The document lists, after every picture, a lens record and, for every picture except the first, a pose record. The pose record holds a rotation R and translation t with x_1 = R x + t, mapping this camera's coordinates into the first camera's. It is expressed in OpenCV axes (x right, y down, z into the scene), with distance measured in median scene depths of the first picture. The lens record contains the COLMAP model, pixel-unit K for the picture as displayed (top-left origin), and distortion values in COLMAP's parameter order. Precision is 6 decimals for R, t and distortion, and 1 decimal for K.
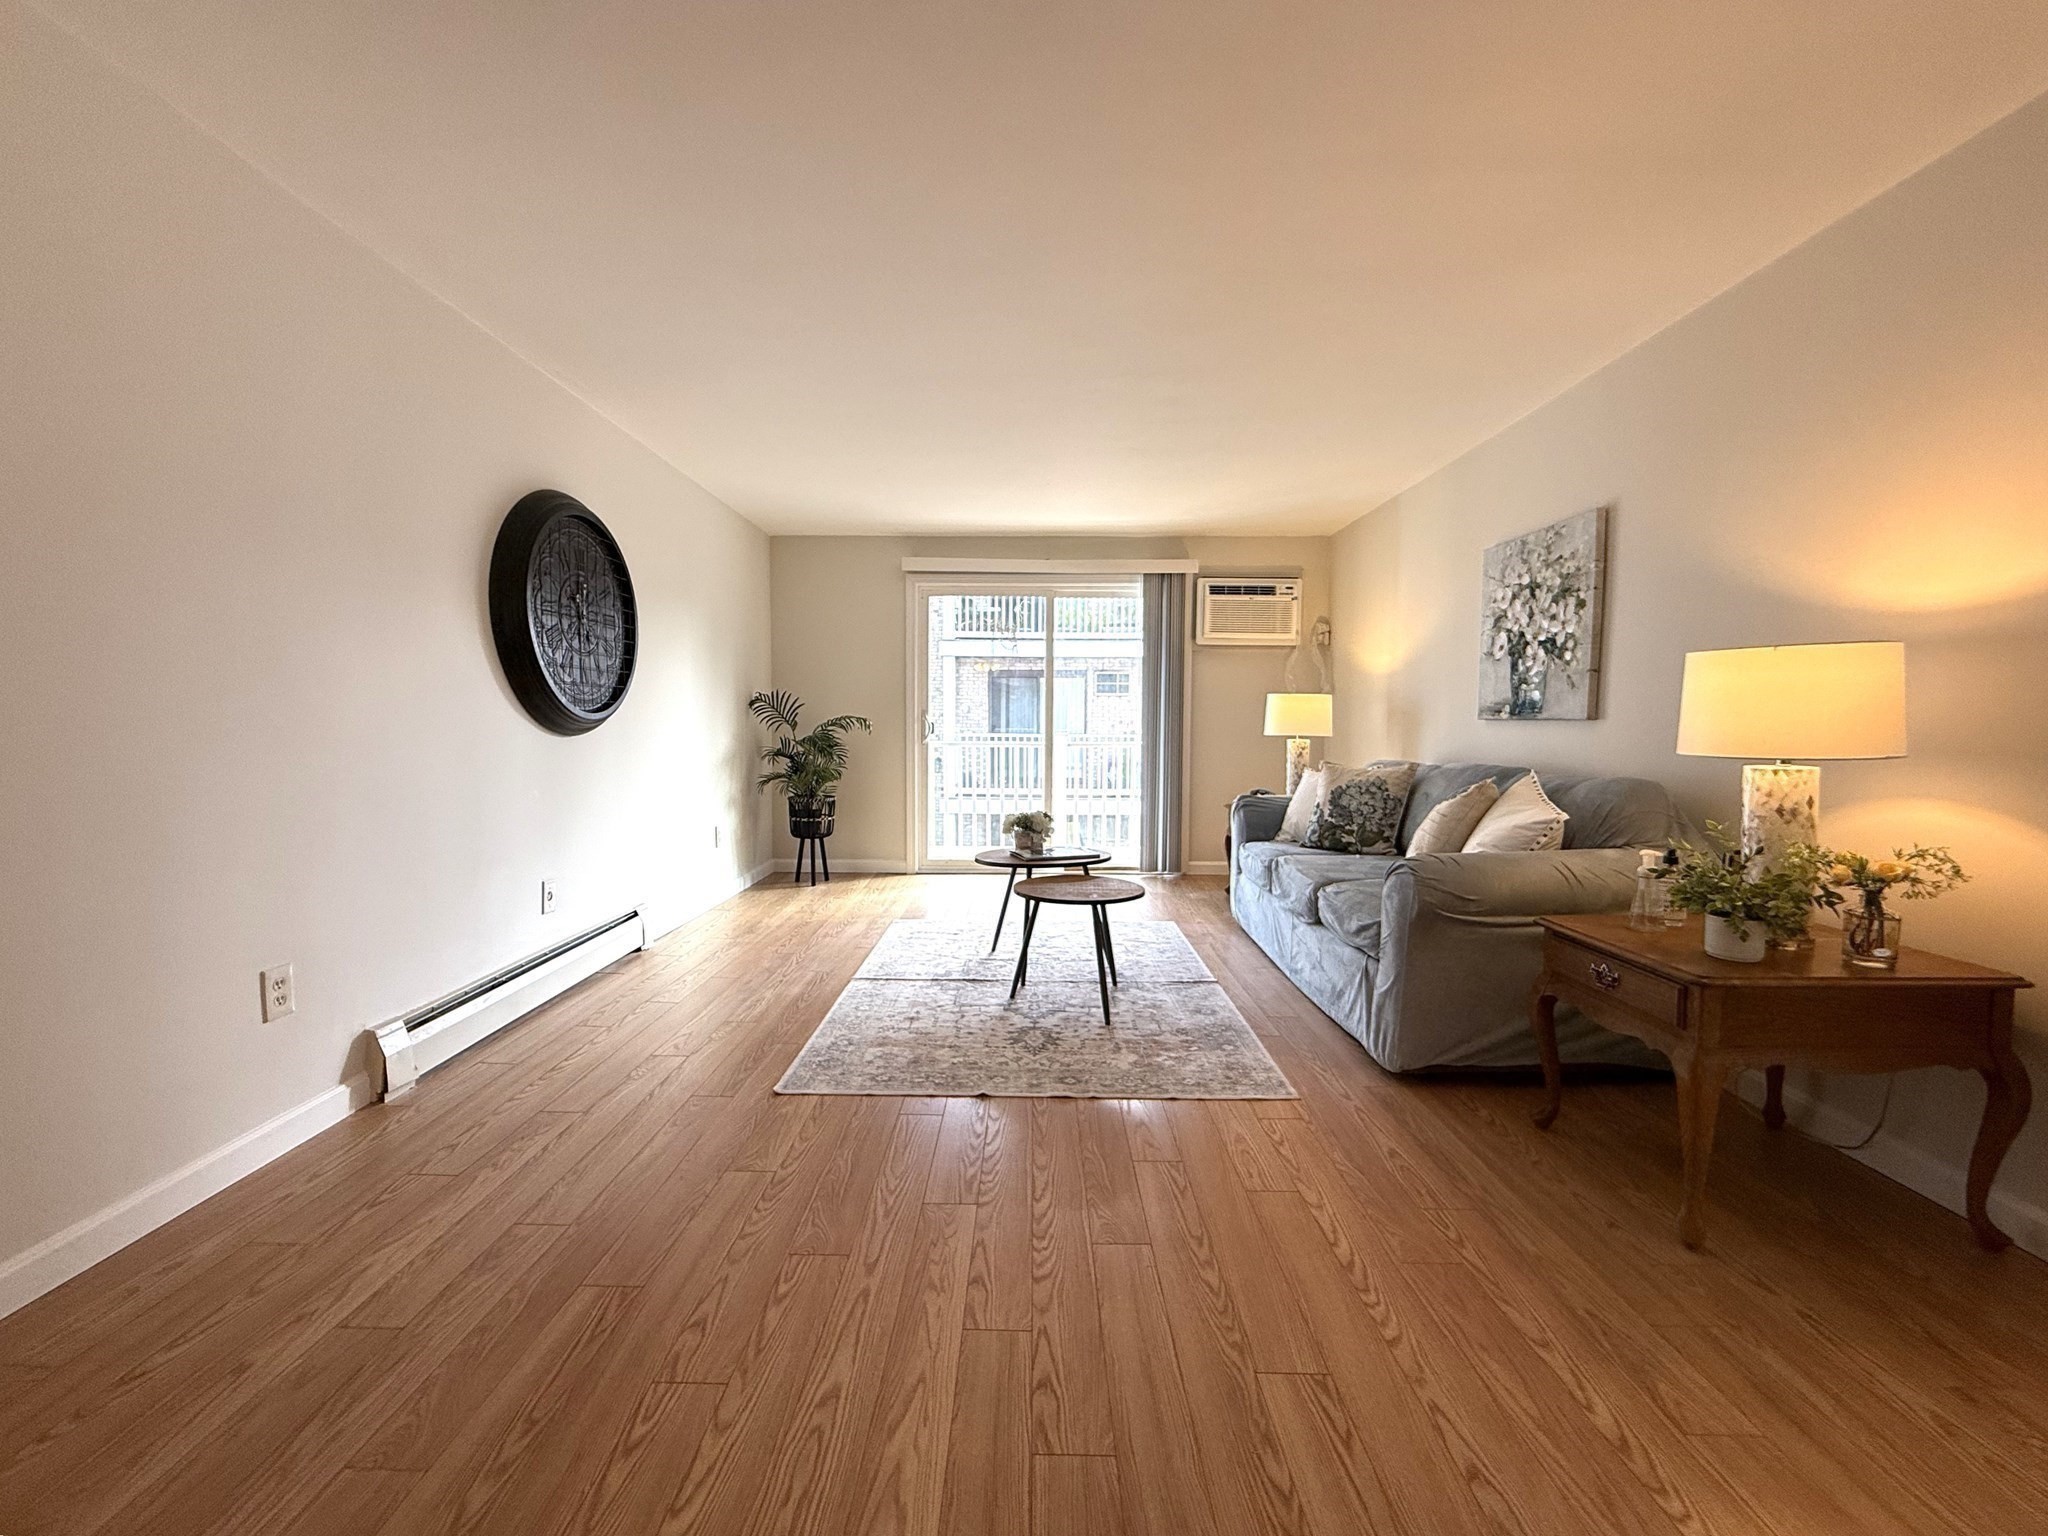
lens RADIAL K [[817.1, 0, 1016.7], [0, 817.1, 769.1], [0, 0, 1]] dist [0.000881, 0.000020]
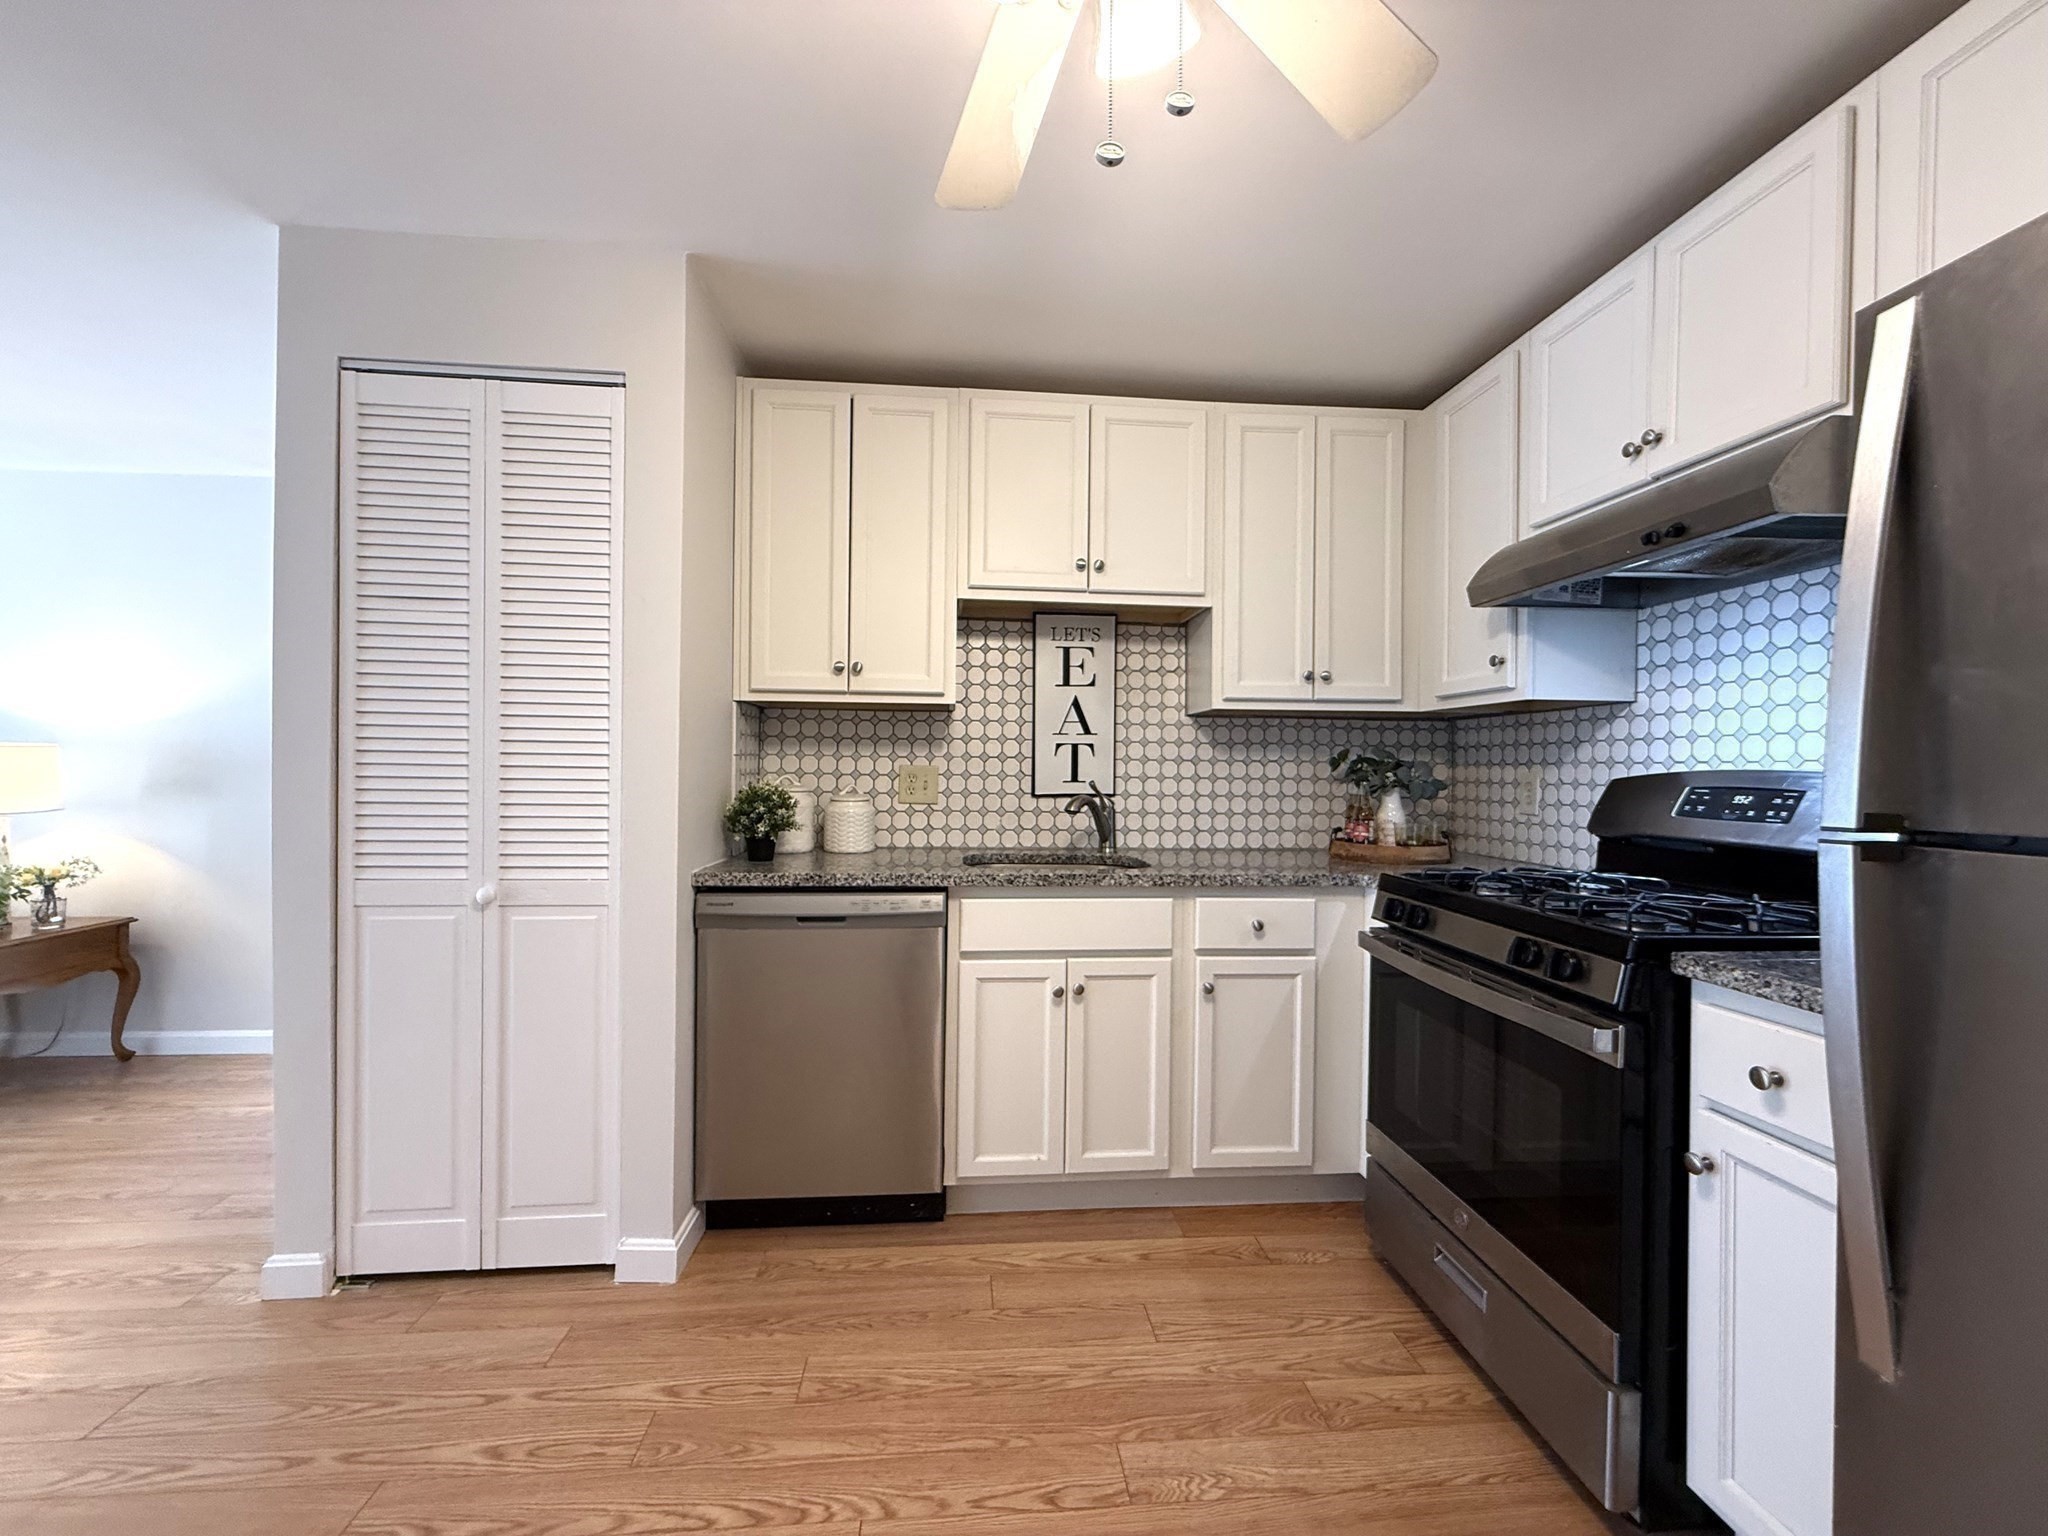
lens RADIAL K [[817.1, 0, 1025.7], [0, 817.1, 771.1], [0, 0, 1]] dist [0.000881, 0.000020]
pose [[-0.106208, -0.004462, 0.994334, -0.535833], [0.043624, 0.999006, 0.009142, -0.012577], [-0.993386, 0.044348, -0.105908, -0.528270]]
